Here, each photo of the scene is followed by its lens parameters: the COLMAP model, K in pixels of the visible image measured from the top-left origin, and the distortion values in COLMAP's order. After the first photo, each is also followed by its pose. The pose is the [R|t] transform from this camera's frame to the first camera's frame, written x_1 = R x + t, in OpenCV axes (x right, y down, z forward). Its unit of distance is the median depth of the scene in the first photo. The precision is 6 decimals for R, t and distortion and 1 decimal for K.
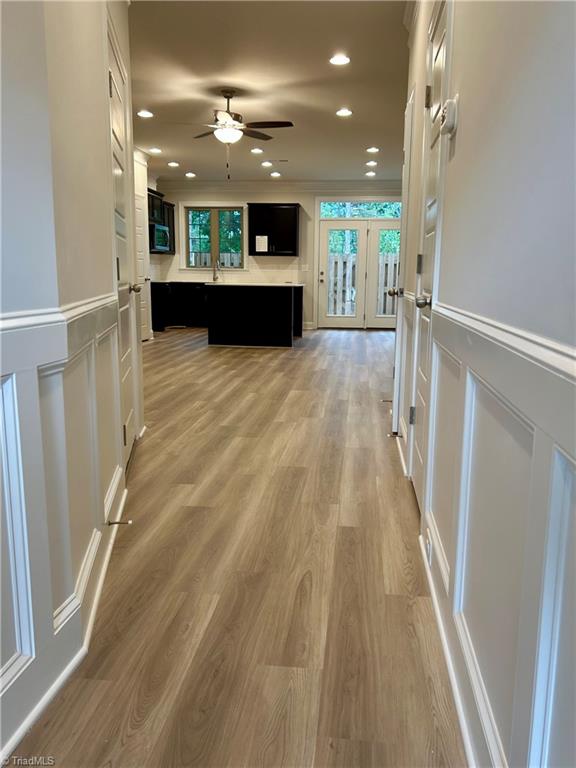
lens RADIAL K [[616.9, 0, 297.6], [0, 616.9, 399.8], [0, 0, 1]] dist [0.045260, -0.004140]
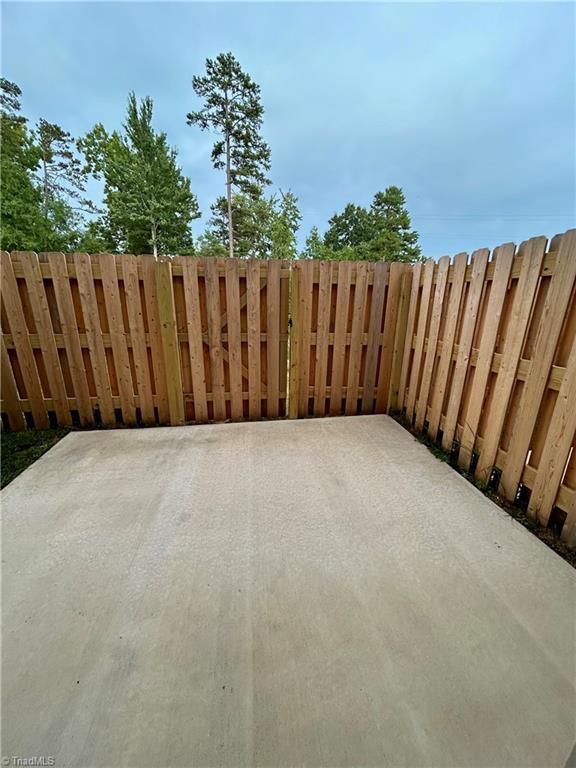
lens RADIAL K [[310.6, 0, 289.2], [0, 310.6, 381.5], [0, 0, 1]] dist [0.002321, 0.000261]
pose [[0.967240, -0.065158, 0.245358, 0.115641], [0.040114, 0.993586, 0.105723, -0.403282], [-0.250673, -0.092417, 0.963650, 1.807388]]
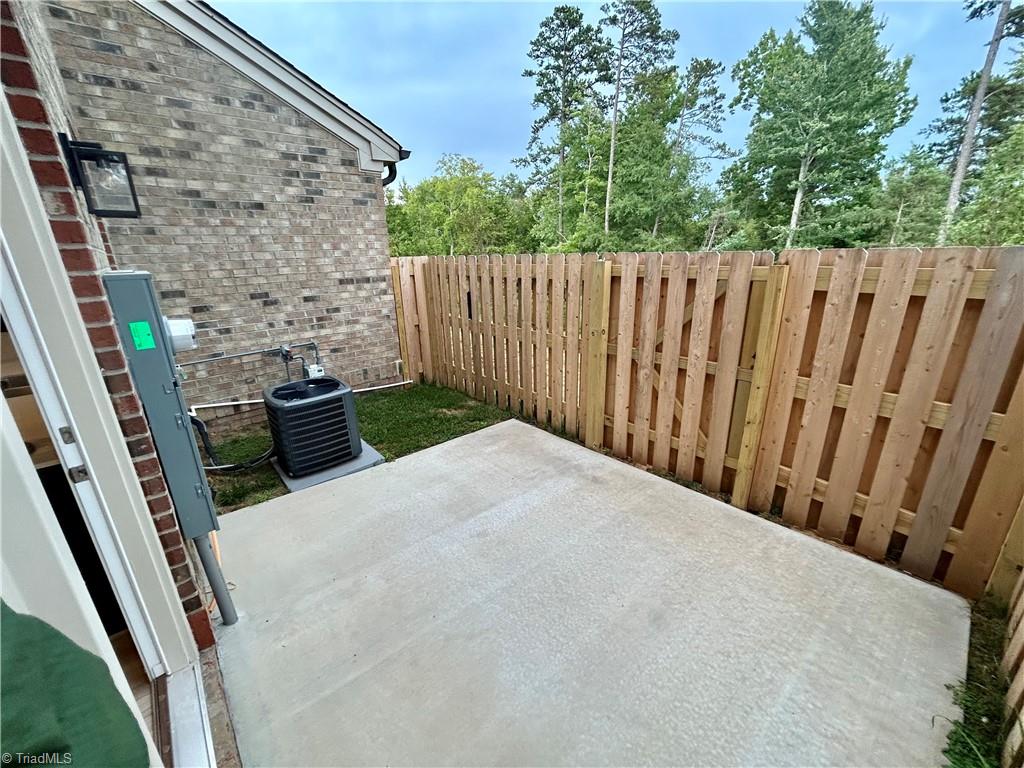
lens RADIAL K [[414.1, 0, 507.6], [0, 414.1, 381.9], [0, 0, 1]] dist [0.002321, 0.000261]
pose [[0.733821, 0.180378, -0.654959, 0.354627], [-0.101802, 0.982417, 0.156502, -0.459702], [0.671672, -0.048168, 0.739281, 1.838942]]
